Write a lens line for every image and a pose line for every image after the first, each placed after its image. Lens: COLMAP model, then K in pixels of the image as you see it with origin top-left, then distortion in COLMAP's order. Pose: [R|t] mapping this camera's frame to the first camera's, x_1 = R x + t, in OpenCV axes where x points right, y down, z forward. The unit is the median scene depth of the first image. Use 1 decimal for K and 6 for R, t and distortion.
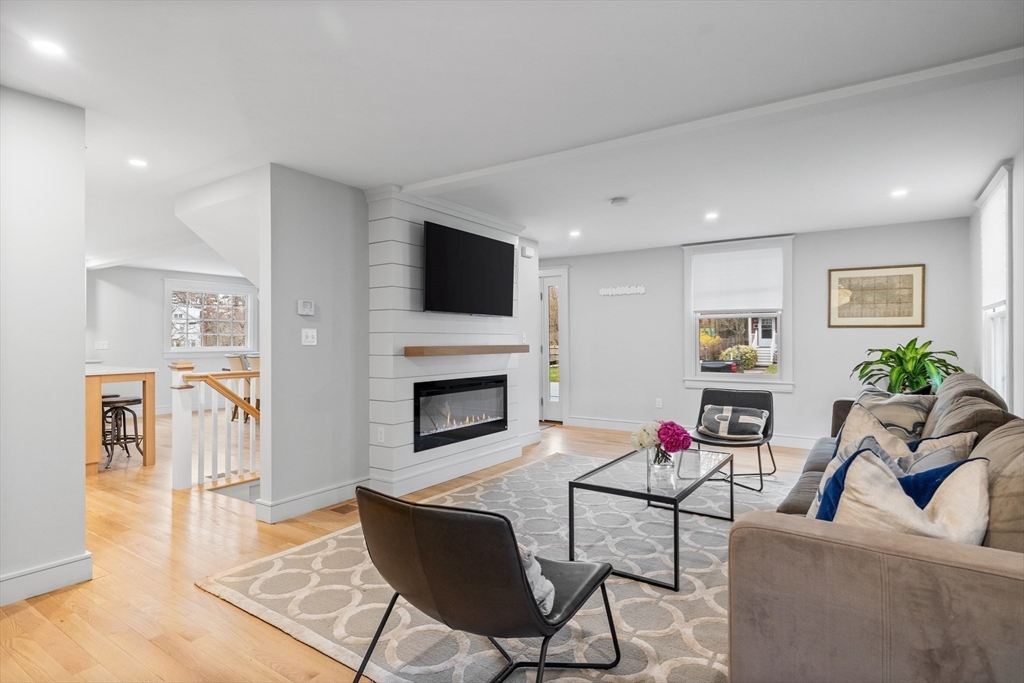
lens RADIAL K [[532.7, 0, 510.7], [0, 532.7, 341.3], [0, 0, 1]] dist [-0.002774, -0.000074]
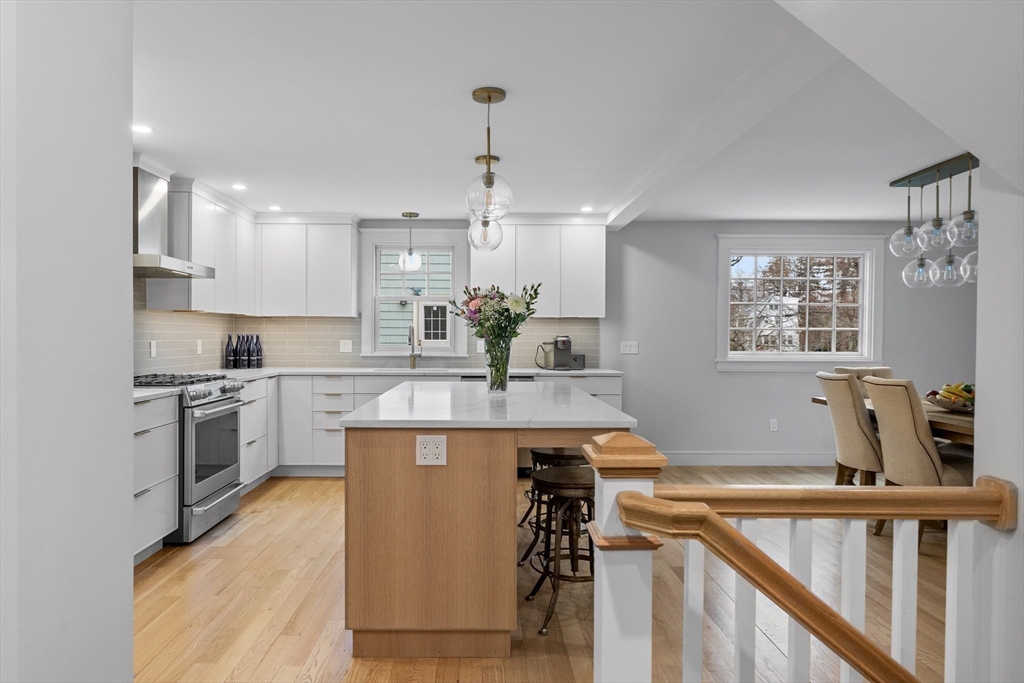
lens RADIAL K [[621.6, 0, 509.9], [0, 621.6, 342.9], [0, 0, 1]] dist [-0.003661, -0.000430]
pose [[0.566544, 0.017462, -0.823847, -0.095395], [-0.009495, 0.999847, 0.014663, -0.003192], [0.823977, -0.000485, 0.566623, 0.186370]]
